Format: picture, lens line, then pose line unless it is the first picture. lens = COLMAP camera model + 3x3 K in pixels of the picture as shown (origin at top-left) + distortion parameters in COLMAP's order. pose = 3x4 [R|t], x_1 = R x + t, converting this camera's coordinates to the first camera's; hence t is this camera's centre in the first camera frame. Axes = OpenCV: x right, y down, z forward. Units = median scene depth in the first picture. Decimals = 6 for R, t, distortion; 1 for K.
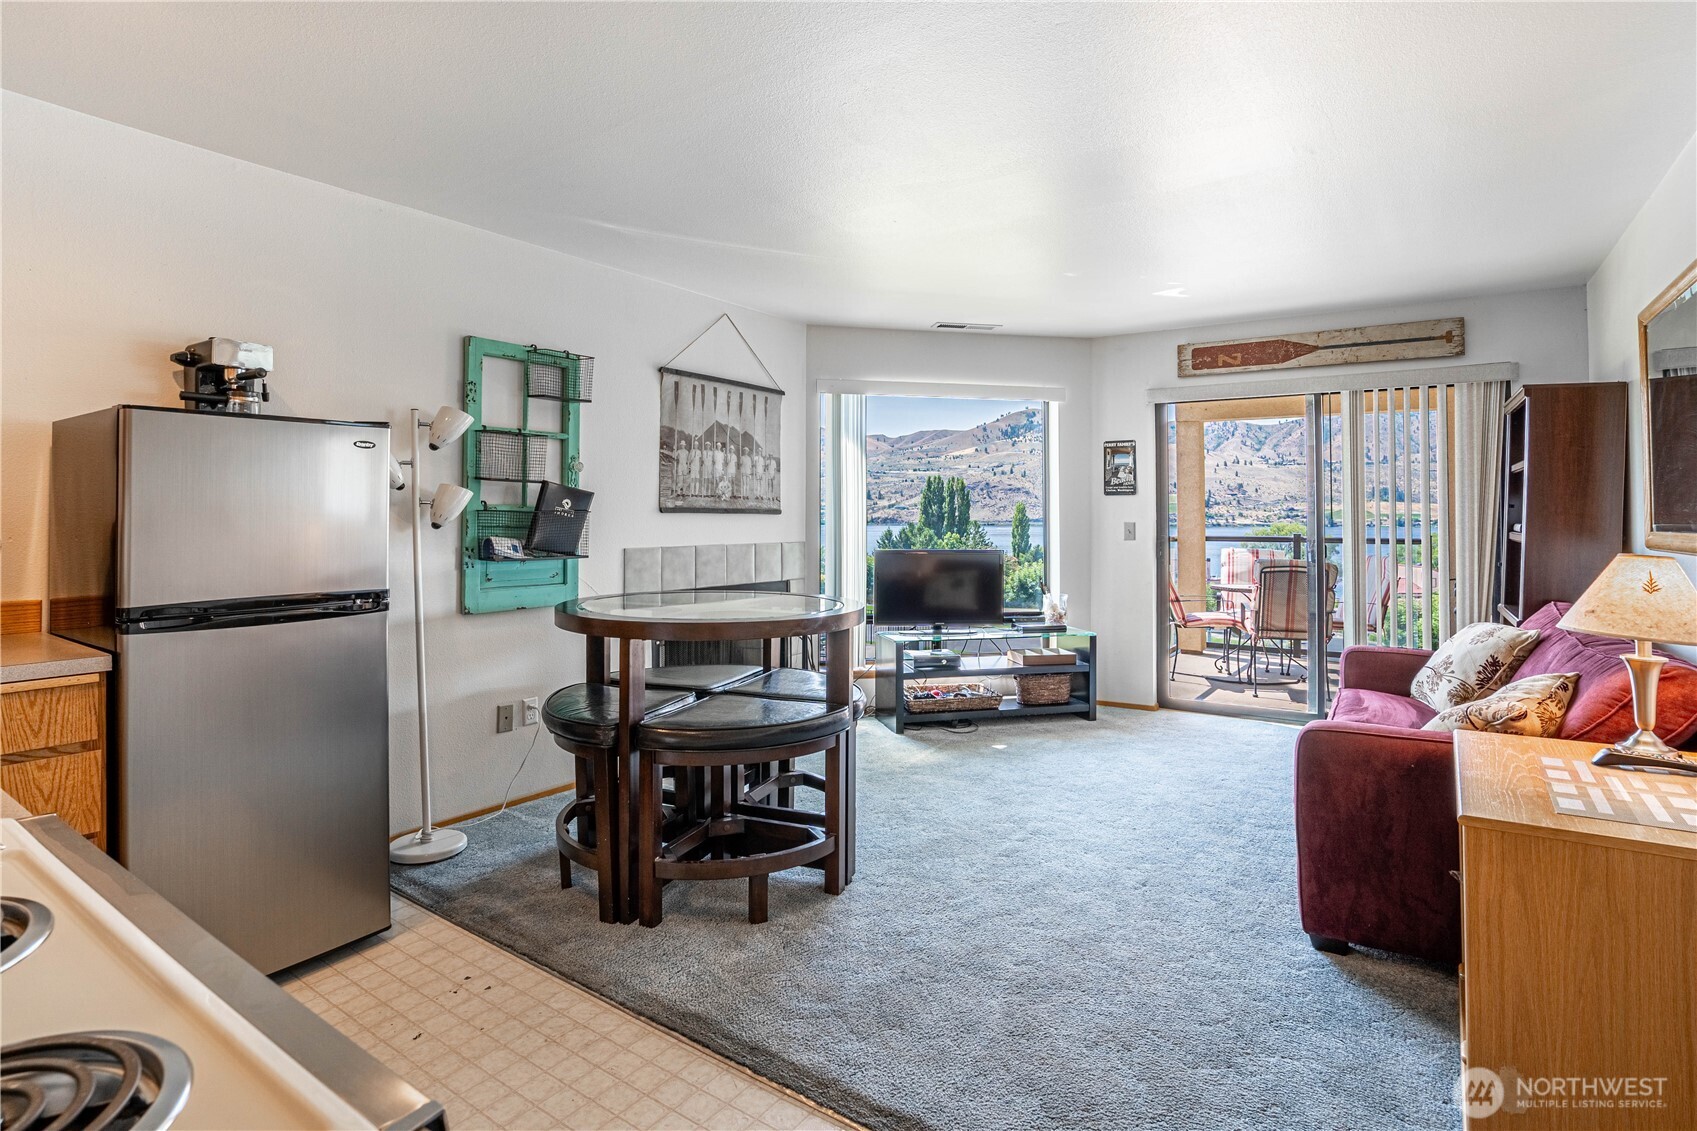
lens RADIAL K [[804.8, 0, 811.2], [0, 804.8, 496.5], [0, 0, 1]] dist [0.017689, -0.000156]
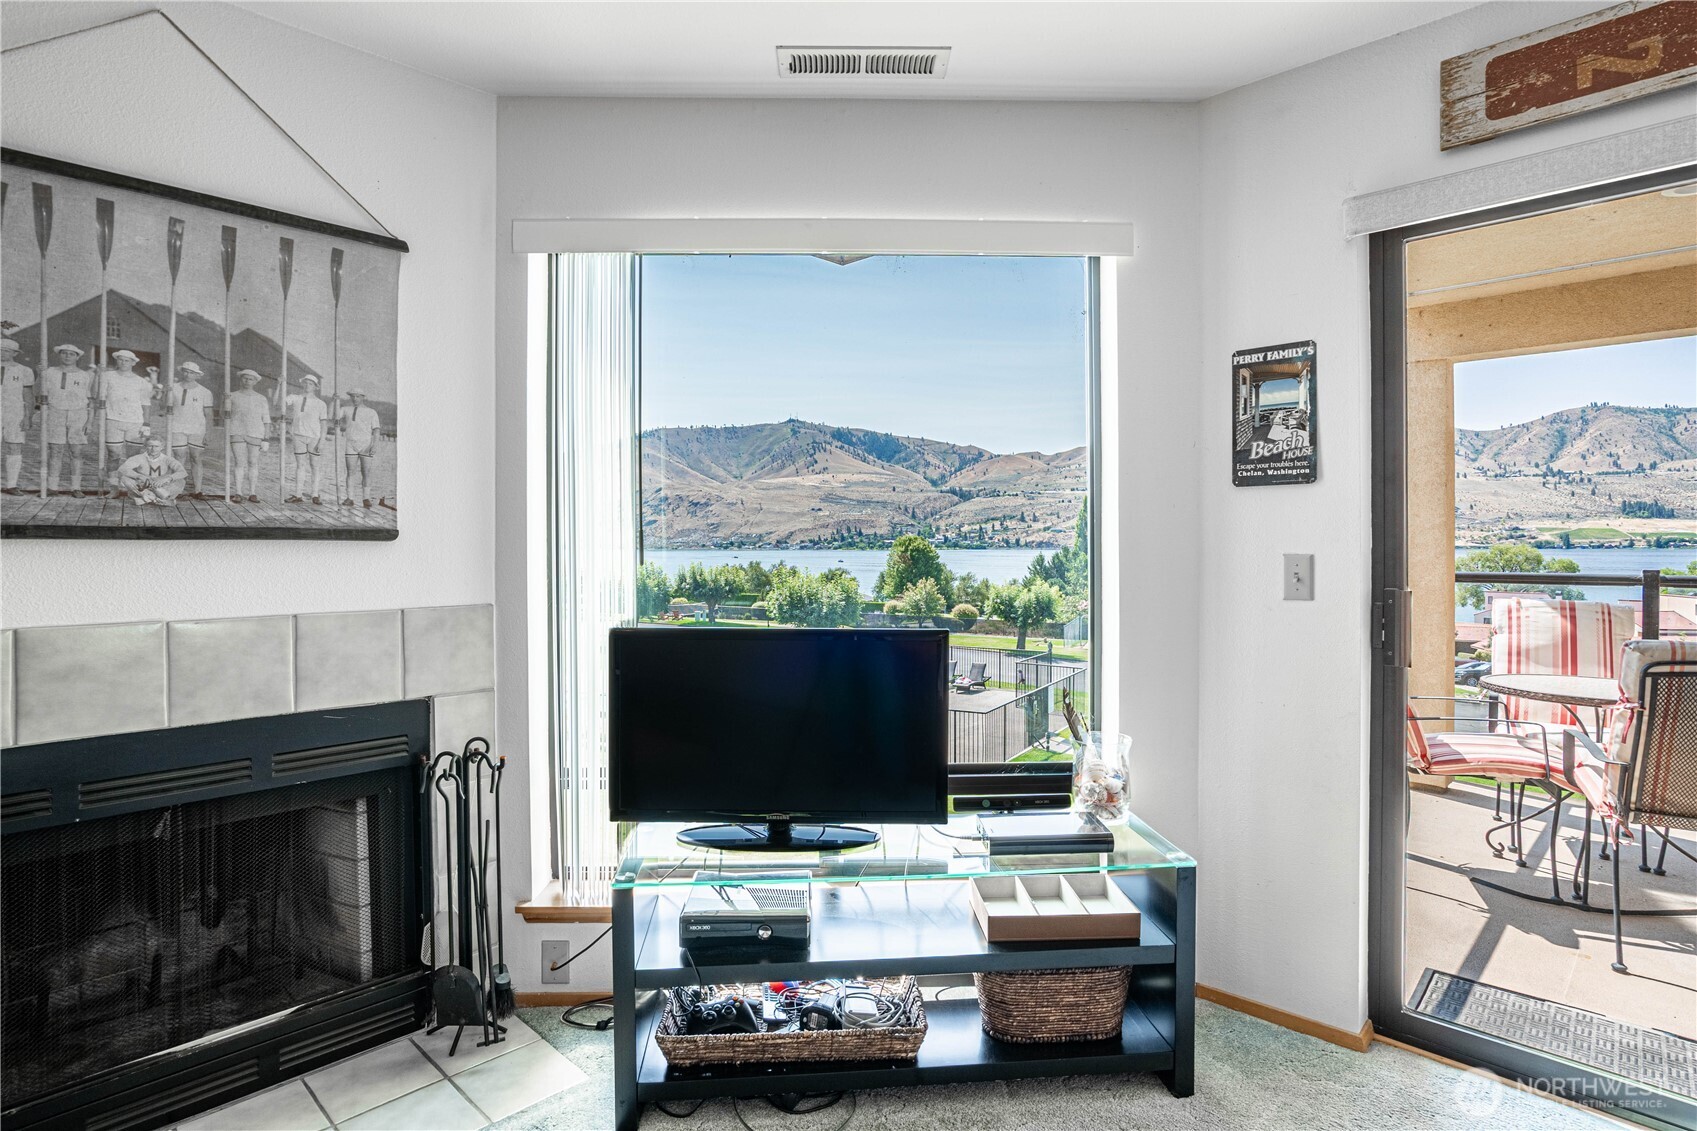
lens RADIAL K [[843.1, 0, 844.8], [0, 843.1, 547.5], [0, 0, 1]] dist [-0.002772, 0.001200]
pose [[0.990902, -0.006148, -0.134442, 0.235602], [0.010484, 0.999447, 0.031570, 0.013643], [0.134173, -0.032692, 0.990418, 0.576729]]
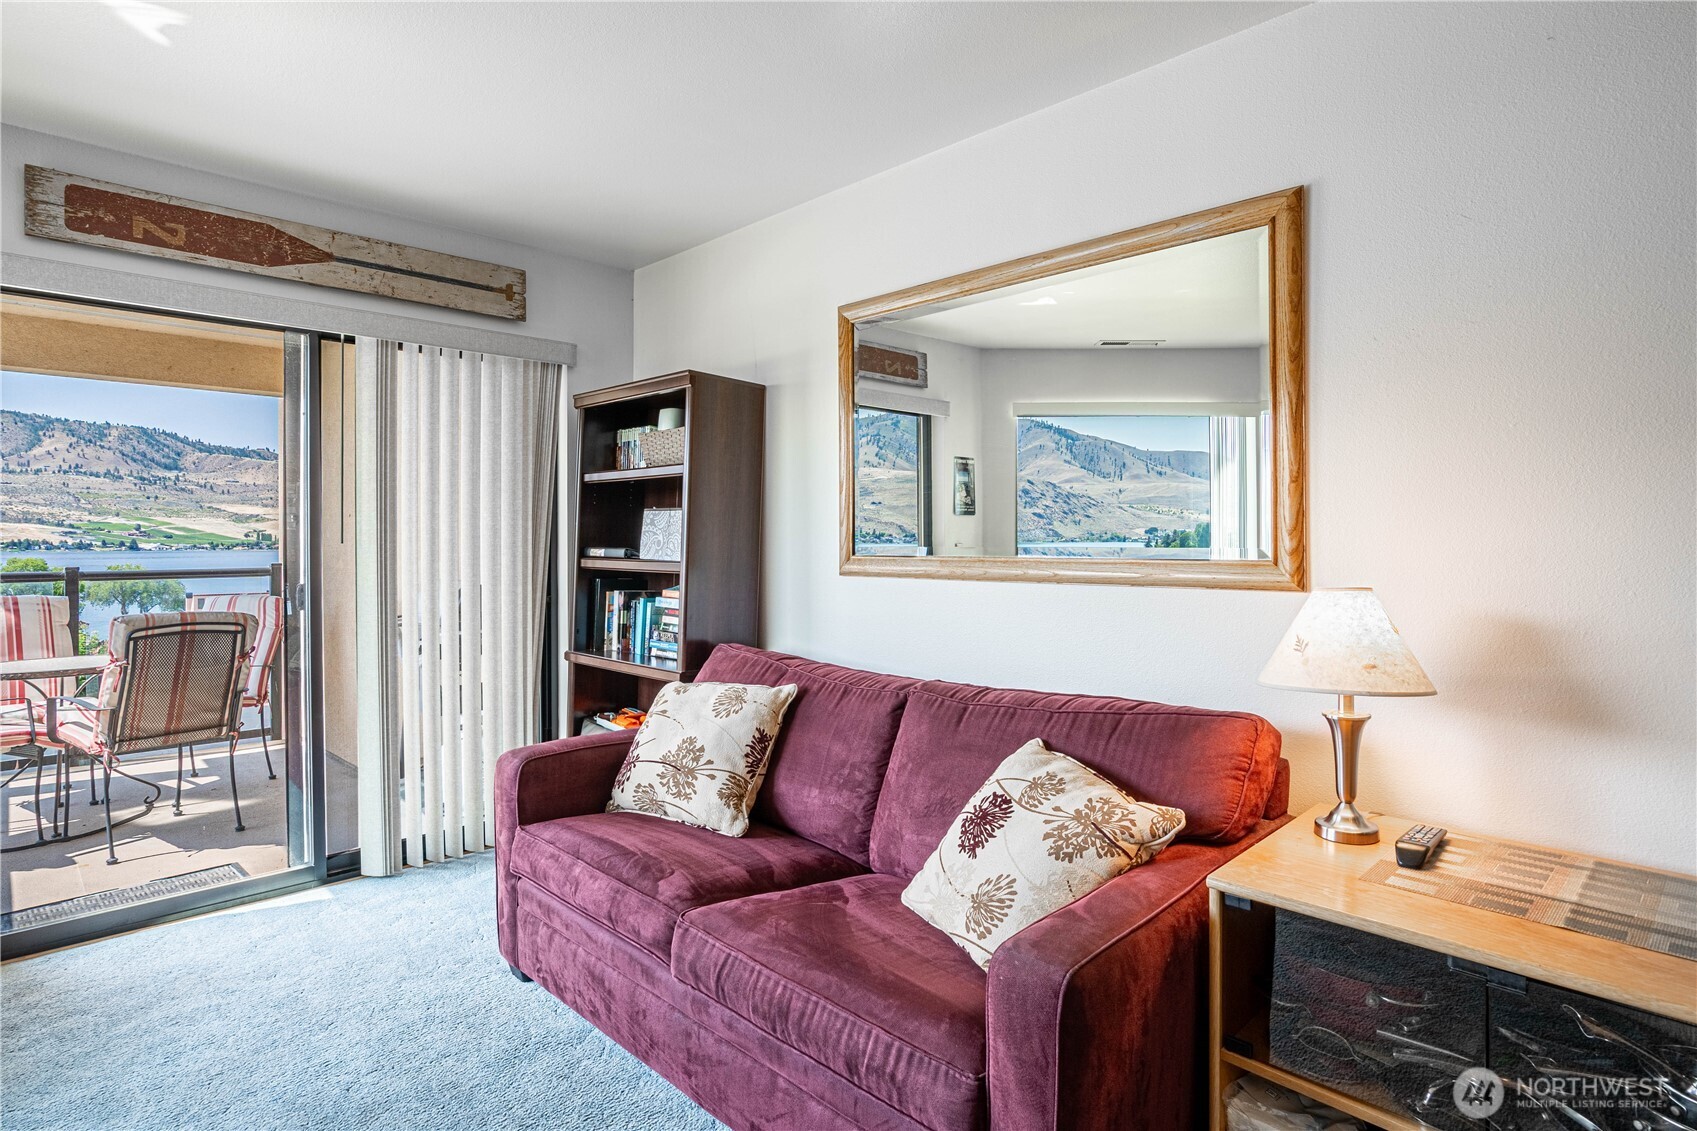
lens RADIAL K [[843.1, 0, 873.1], [0, 843.1, 546.7], [0, 0, 1]] dist [-0.002772, 0.001200]
pose [[0.104399, -0.010450, 0.994481, 0.033825], [-0.025092, 0.999599, 0.013138, 0.009747], [-0.994219, -0.026326, 0.104095, 0.466062]]
